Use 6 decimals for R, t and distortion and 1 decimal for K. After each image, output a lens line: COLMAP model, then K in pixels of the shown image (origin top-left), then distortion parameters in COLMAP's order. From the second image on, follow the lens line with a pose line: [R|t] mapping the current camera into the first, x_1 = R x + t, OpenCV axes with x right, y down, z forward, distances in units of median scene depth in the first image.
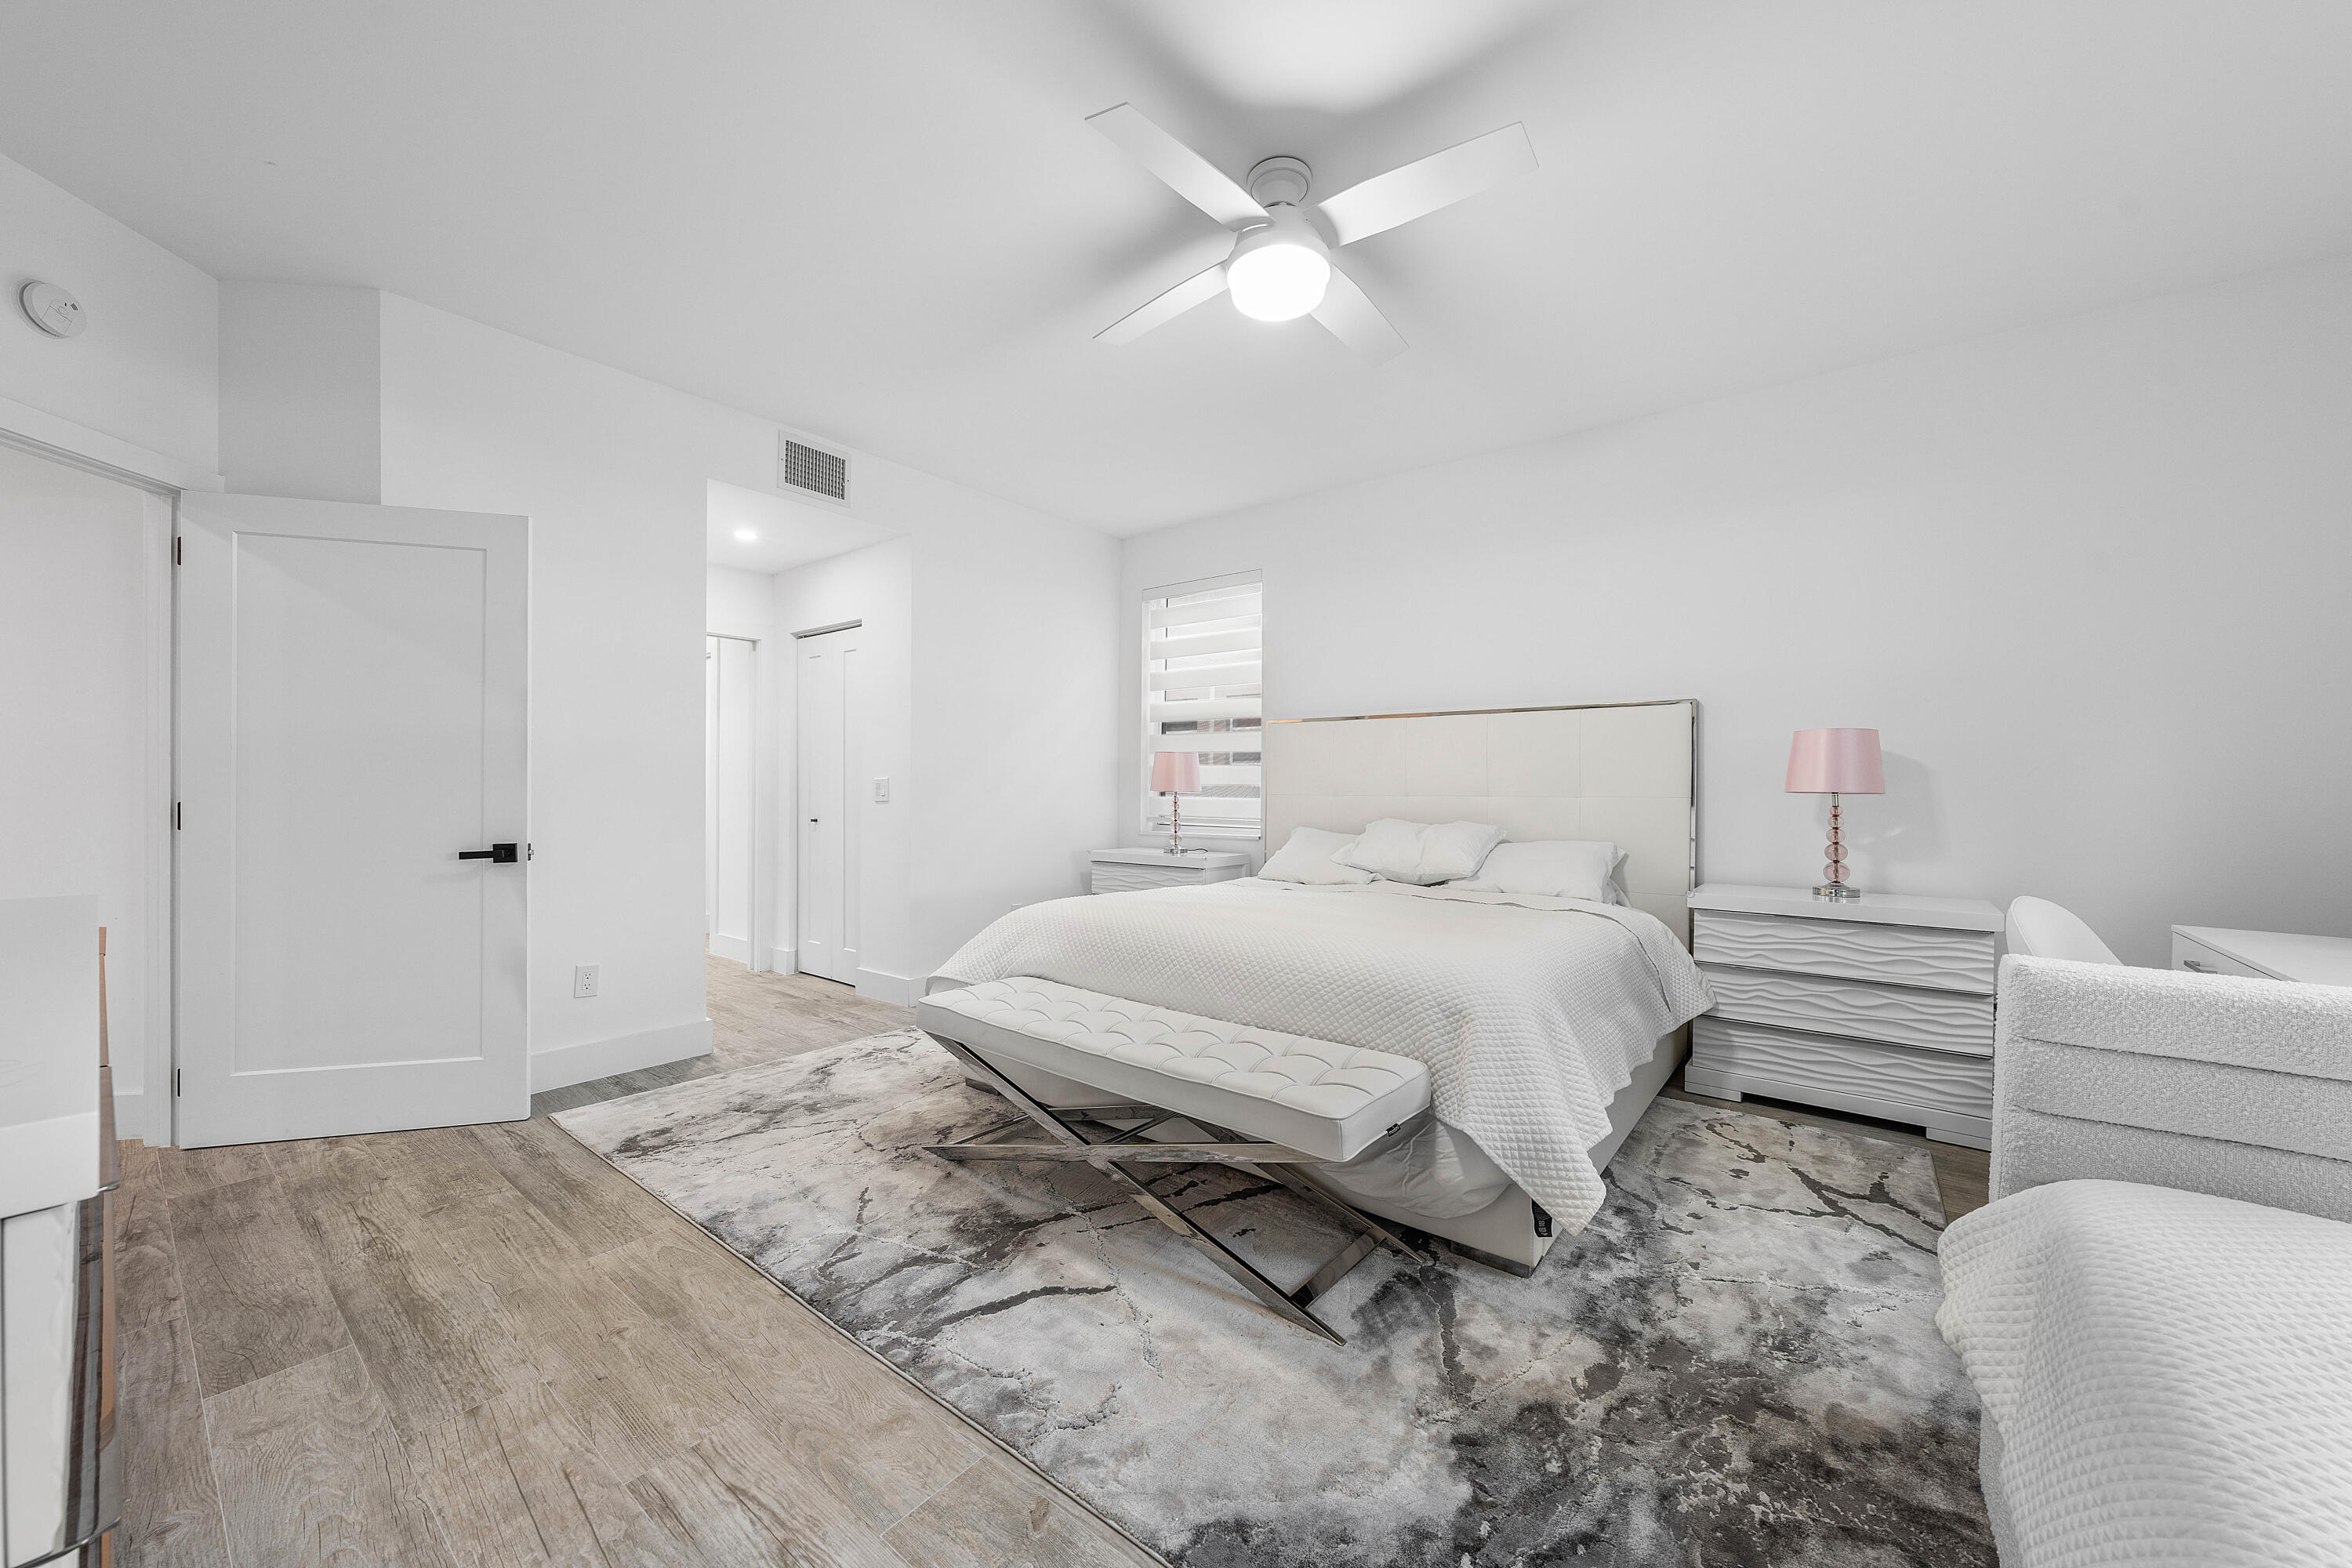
lens RADIAL K [[900.8, 0, 1179.5], [0, 900.8, 798.5], [0, 0, 1]] dist [-0.003385, -0.000478]
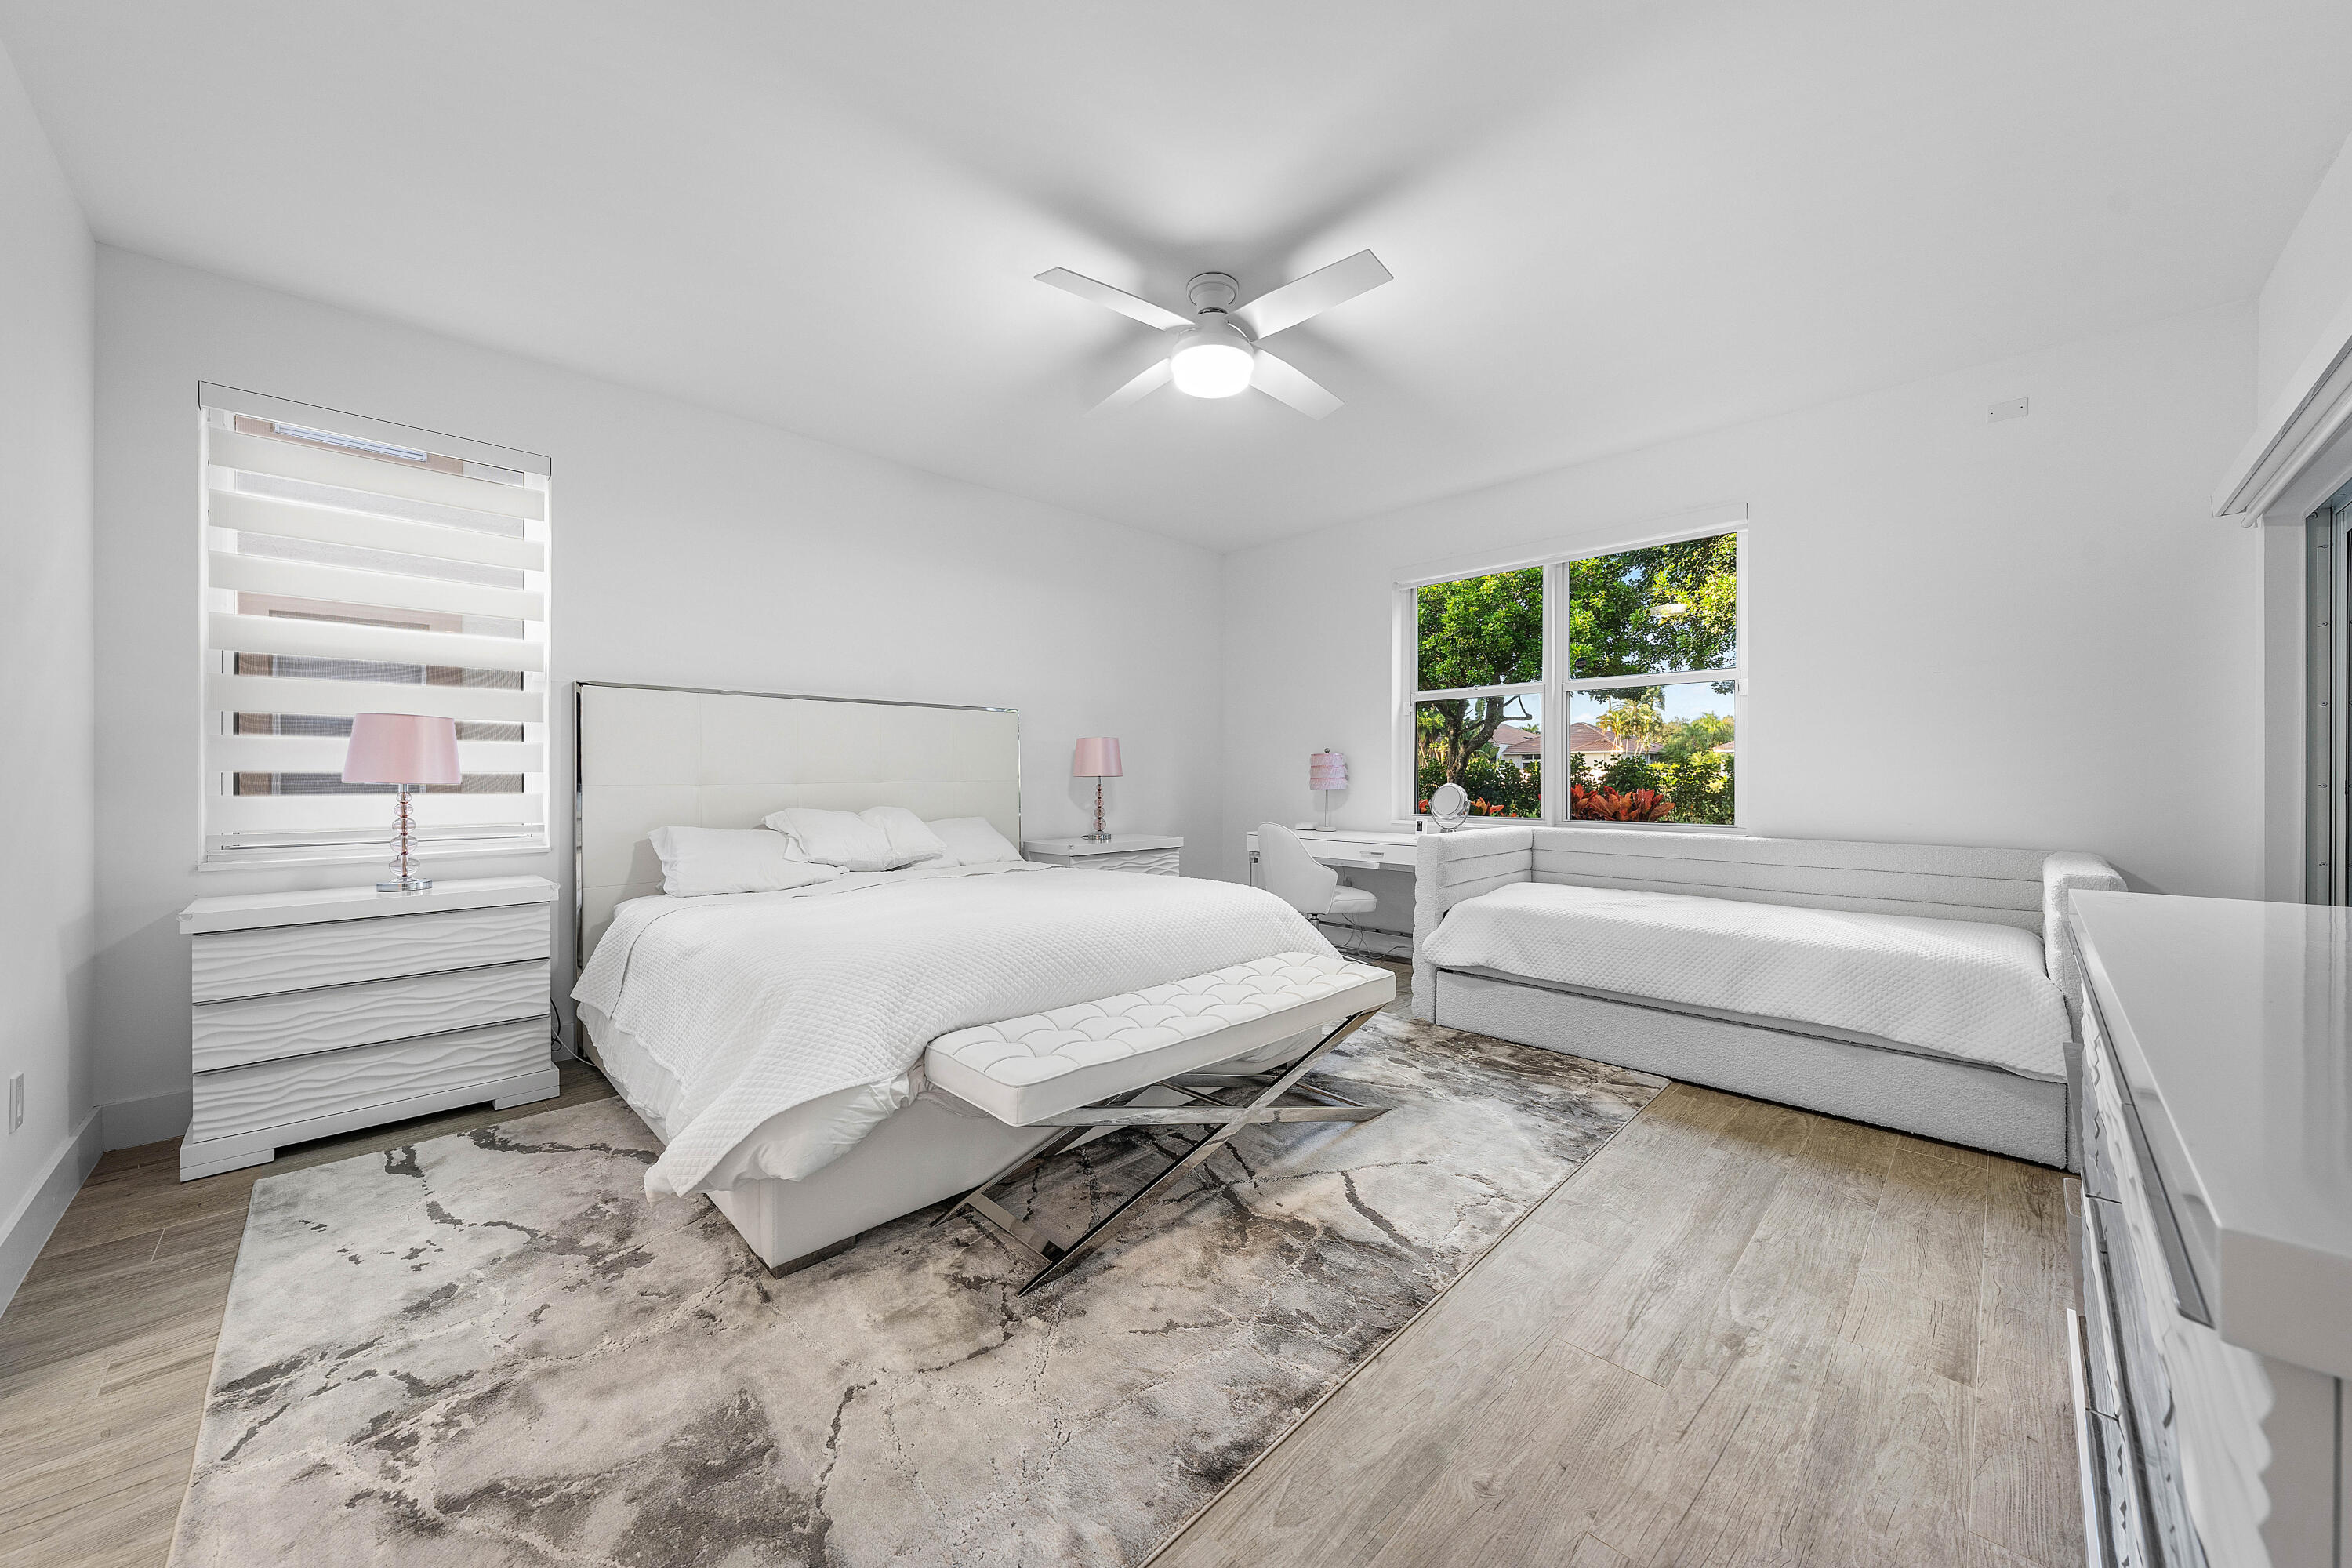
lens RADIAL K [[900.8, 0, 1178.0], [0, 900.8, 762.8], [0, 0, 1]] dist [-0.003385, -0.000478]
pose [[0.058798, 0.009087, 0.998229, -0.887643], [0.015573, 0.999829, -0.010019, -0.011956], [-0.998148, 0.016134, 0.058646, 0.759853]]
